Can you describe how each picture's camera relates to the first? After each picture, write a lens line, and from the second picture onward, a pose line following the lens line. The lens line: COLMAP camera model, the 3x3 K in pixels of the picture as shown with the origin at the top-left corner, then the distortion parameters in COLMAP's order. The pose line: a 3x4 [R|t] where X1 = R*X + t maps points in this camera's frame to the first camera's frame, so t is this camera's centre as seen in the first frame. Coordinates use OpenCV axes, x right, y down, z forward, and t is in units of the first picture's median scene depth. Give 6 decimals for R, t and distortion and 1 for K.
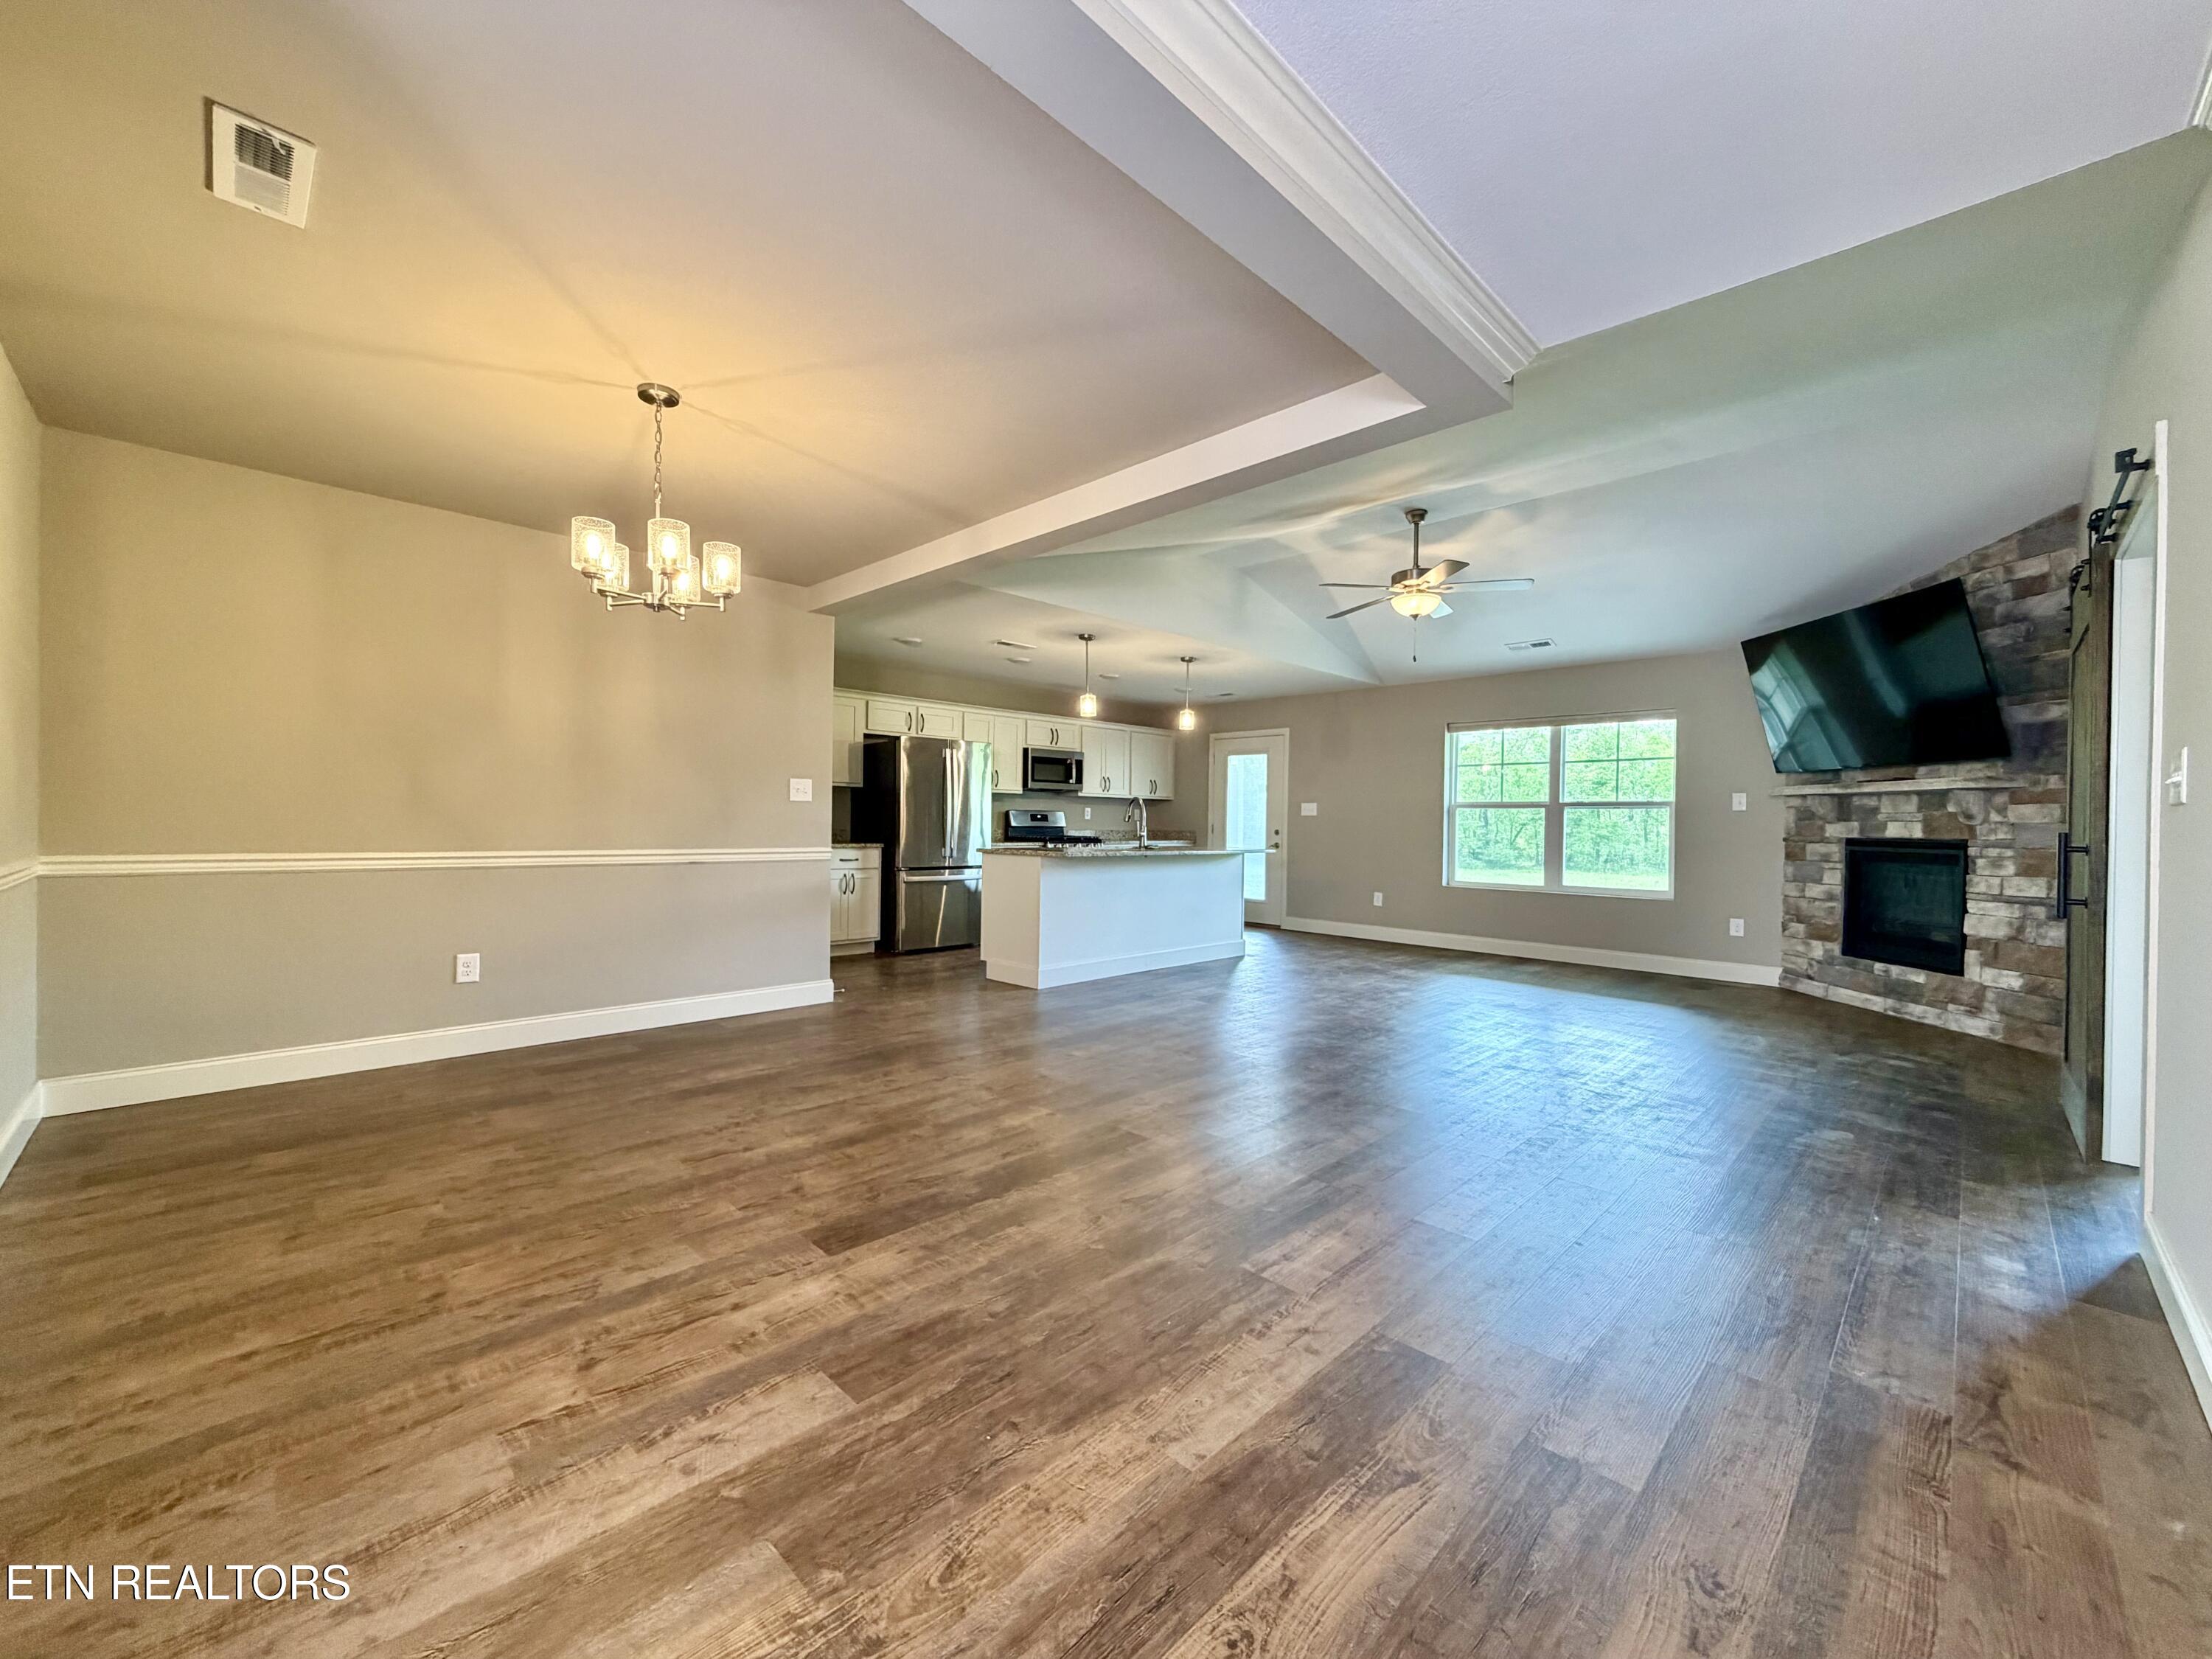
lens RADIAL K [[878.8, 0, 1098.3], [0, 878.8, 830.4], [0, 0, 1]] dist [0.000001, 0.000426]
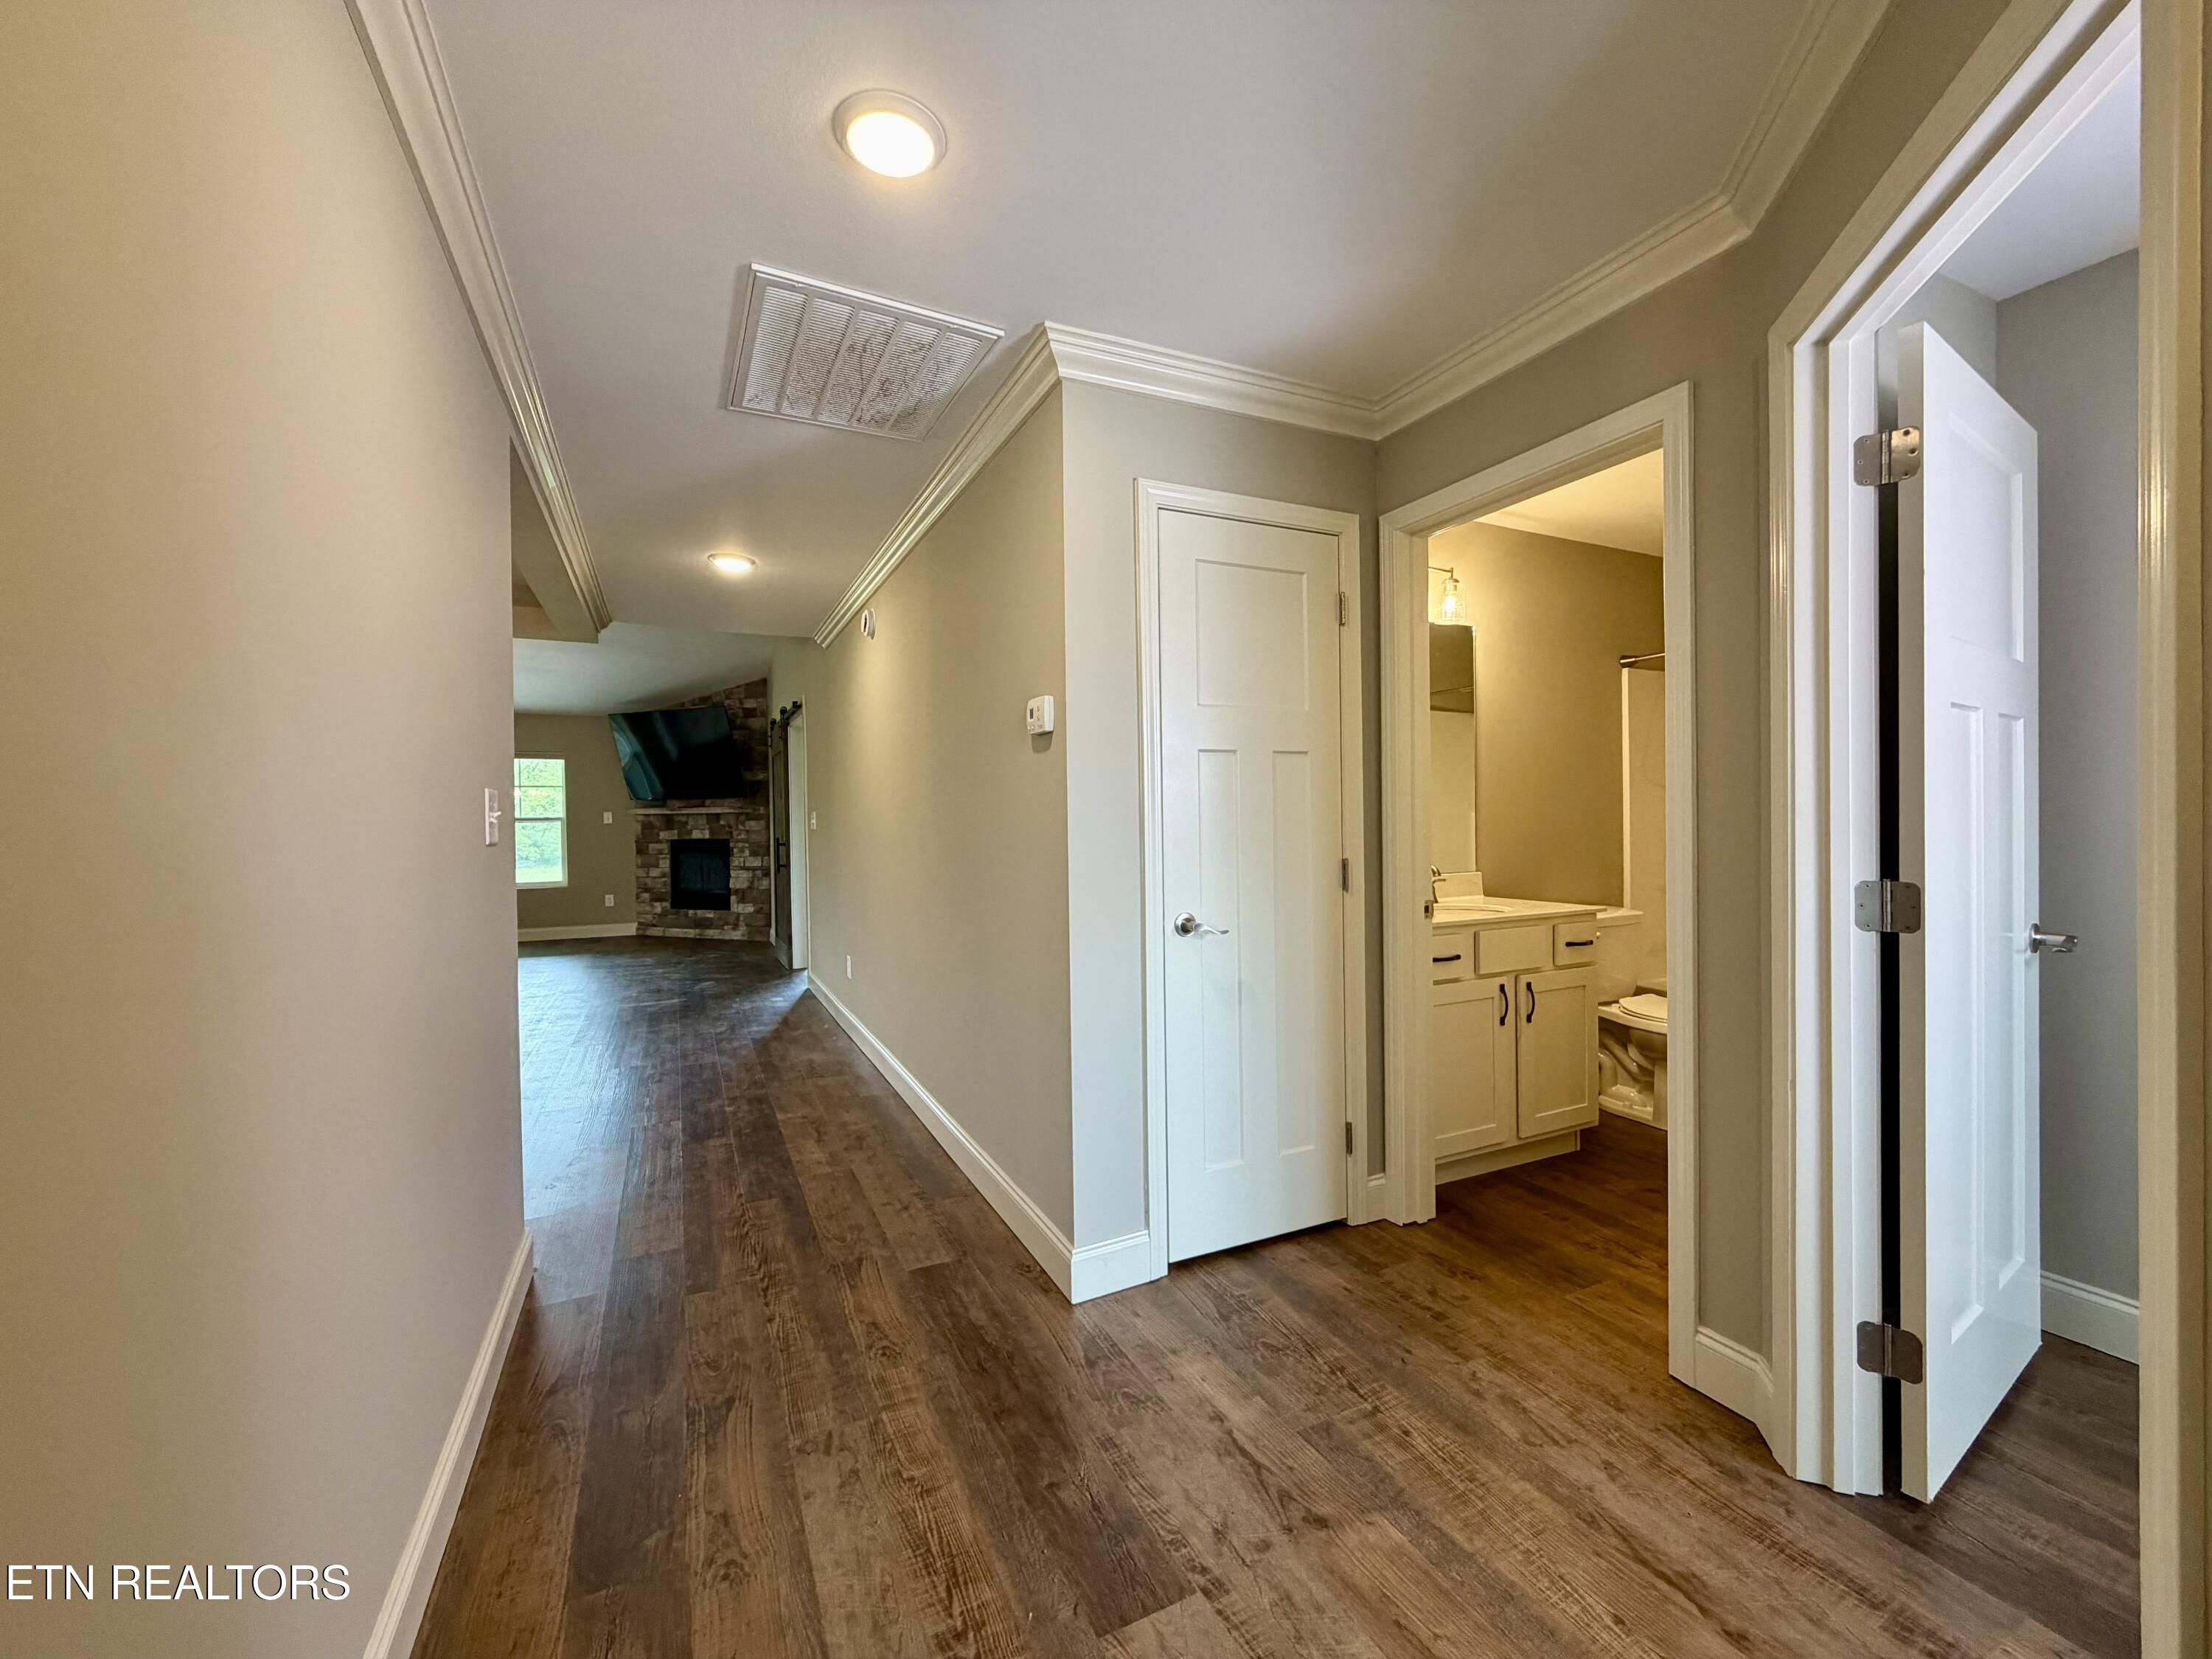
lens RADIAL K [[878.8, 0, 1102.6], [0, 878.8, 830.7], [0, 0, 1]] dist [0.000001, 0.000426]
pose [[0.324955, -0.031851, 0.945193, -0.508480], [0.024963, 0.999373, 0.025094, -0.032054], [-0.945400, 0.015441, 0.325546, -0.359247]]
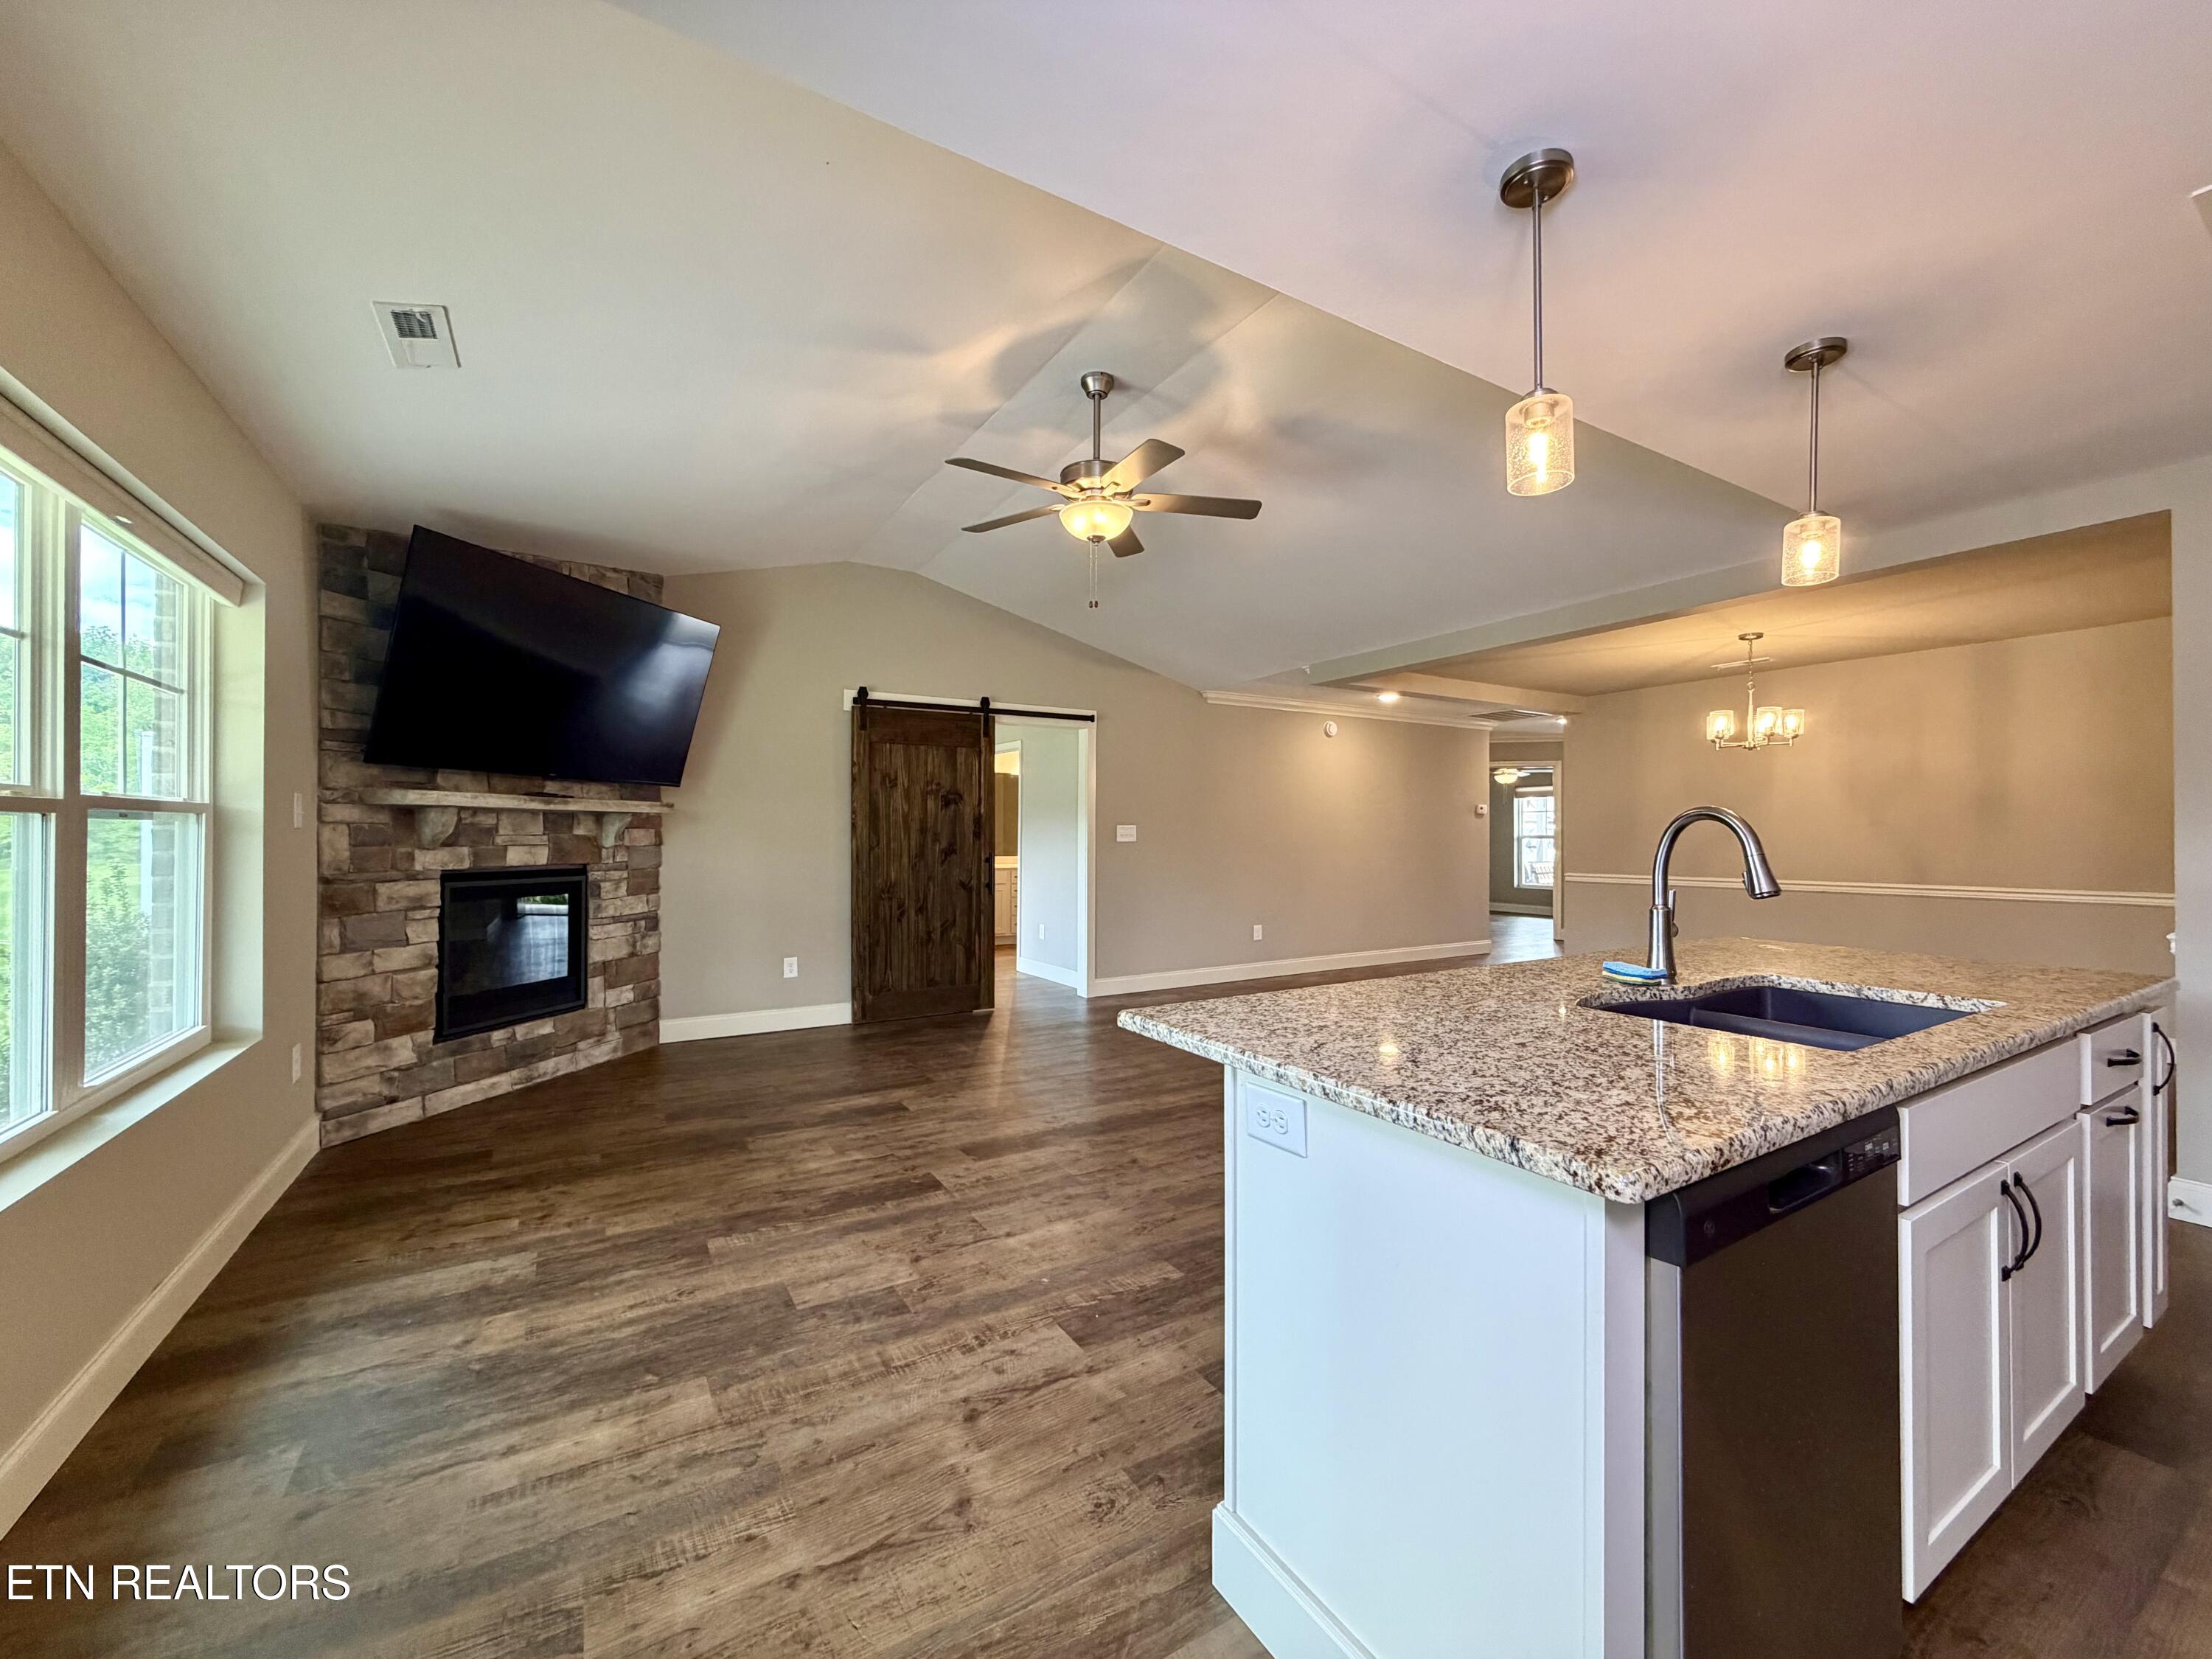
lens RADIAL K [[878.8, 0, 1113.5], [0, 878.8, 828.3], [0, 0, 1]] dist [0.000001, 0.000426]
pose [[-0.971017, -0.006909, 0.238911, 0.187926], [-0.006003, 0.999972, 0.004518, -0.032816], [-0.238935, 0.002953, -0.971031, 1.631208]]
